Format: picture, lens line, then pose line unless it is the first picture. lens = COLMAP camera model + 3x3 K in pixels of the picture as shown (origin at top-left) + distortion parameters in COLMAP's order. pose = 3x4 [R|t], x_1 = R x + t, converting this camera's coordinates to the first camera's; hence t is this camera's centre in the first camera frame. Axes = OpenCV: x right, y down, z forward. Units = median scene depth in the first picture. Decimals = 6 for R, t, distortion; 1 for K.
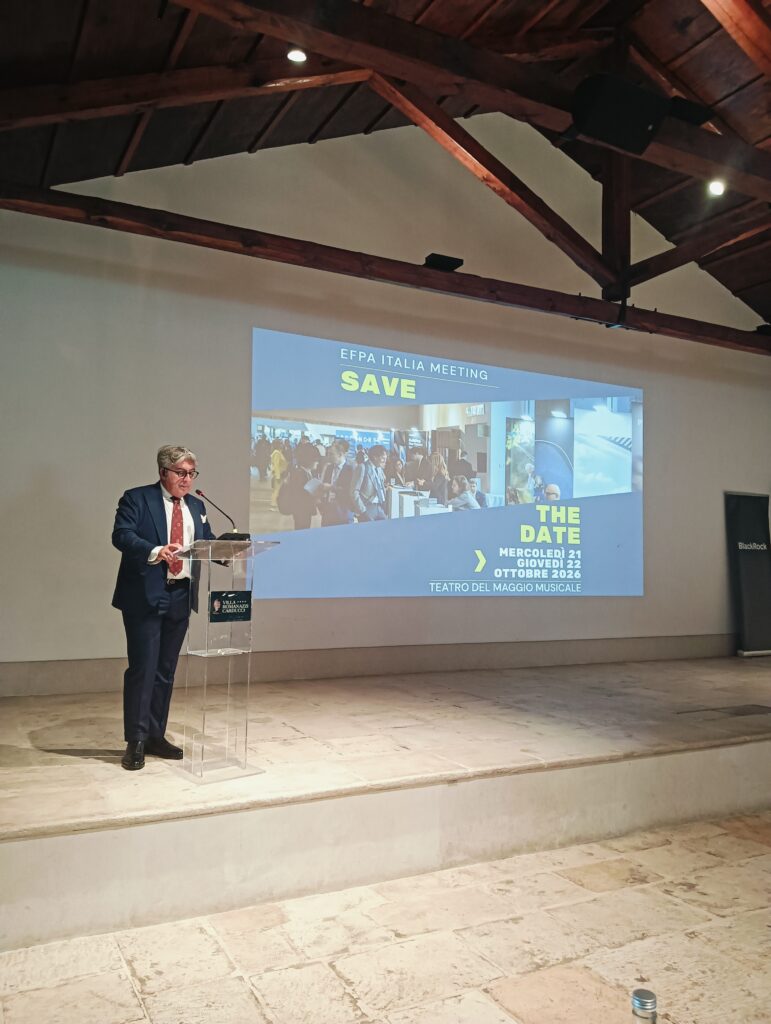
lens RADIAL K [[802.5, 0, 377.1], [0, 802.5, 512.6], [0, 0, 1]] dist [0.048930, -0.079869]
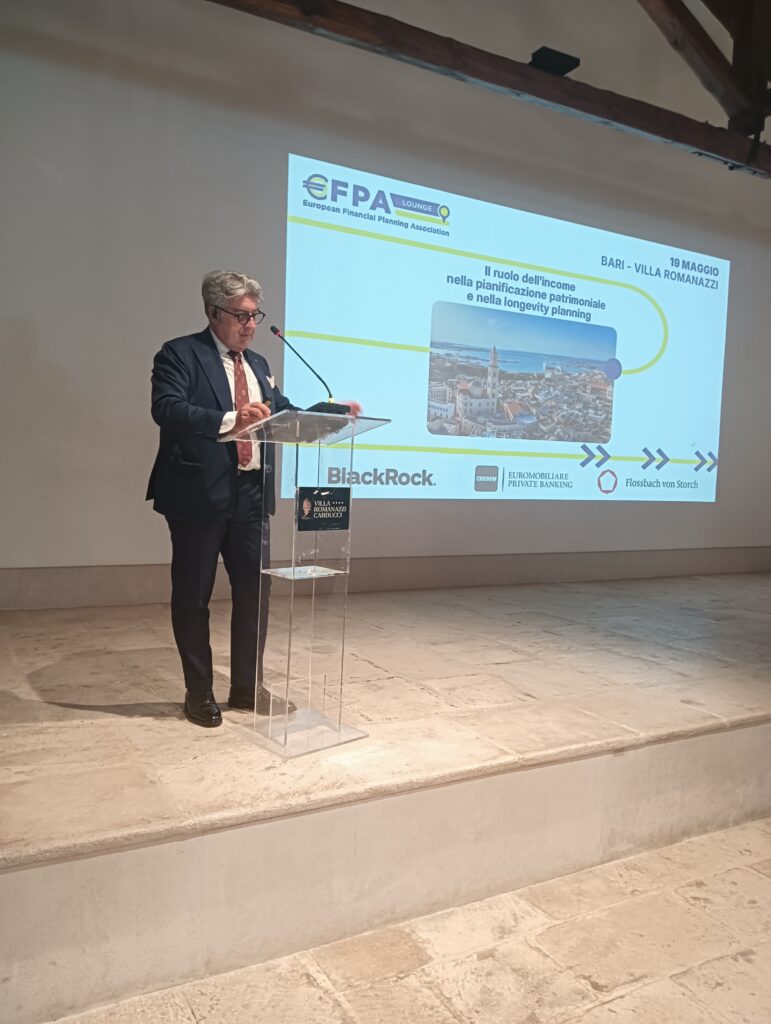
lens RADIAL K [[802.5, 0, 382.2], [0, 802.5, 513.5], [0, 0, 1]] dist [0.048930, -0.079869]
pose [[0.999038, 0.019870, 0.039101, -0.154860], [-0.024642, 0.991770, 0.125635, 0.031119], [-0.036283, -0.126478, 0.991306, 0.300737]]
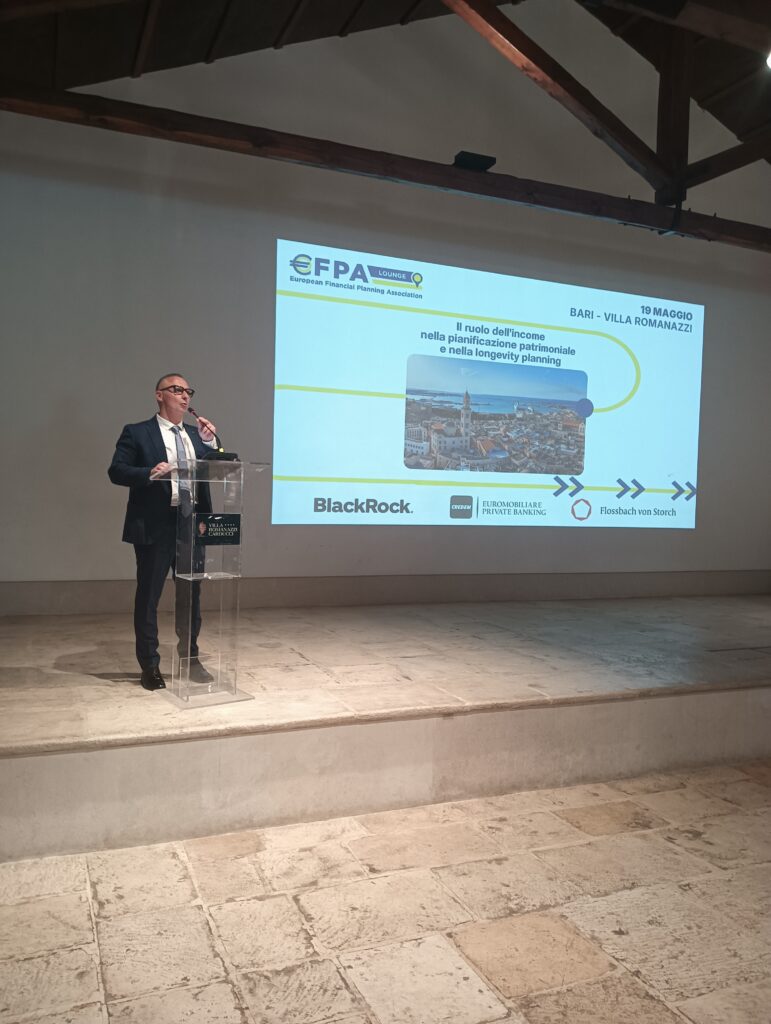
lens RADIAL K [[802.5, 0, 378.5], [0, 802.5, 510.9], [0, 0, 1]] dist [0.048930, -0.079869]
pose [[0.996542, 0.016437, -0.081442, 0.084351], [-0.009322, 0.996165, 0.086992, 0.009764], [0.082560, -0.085932, 0.992874, 0.065412]]
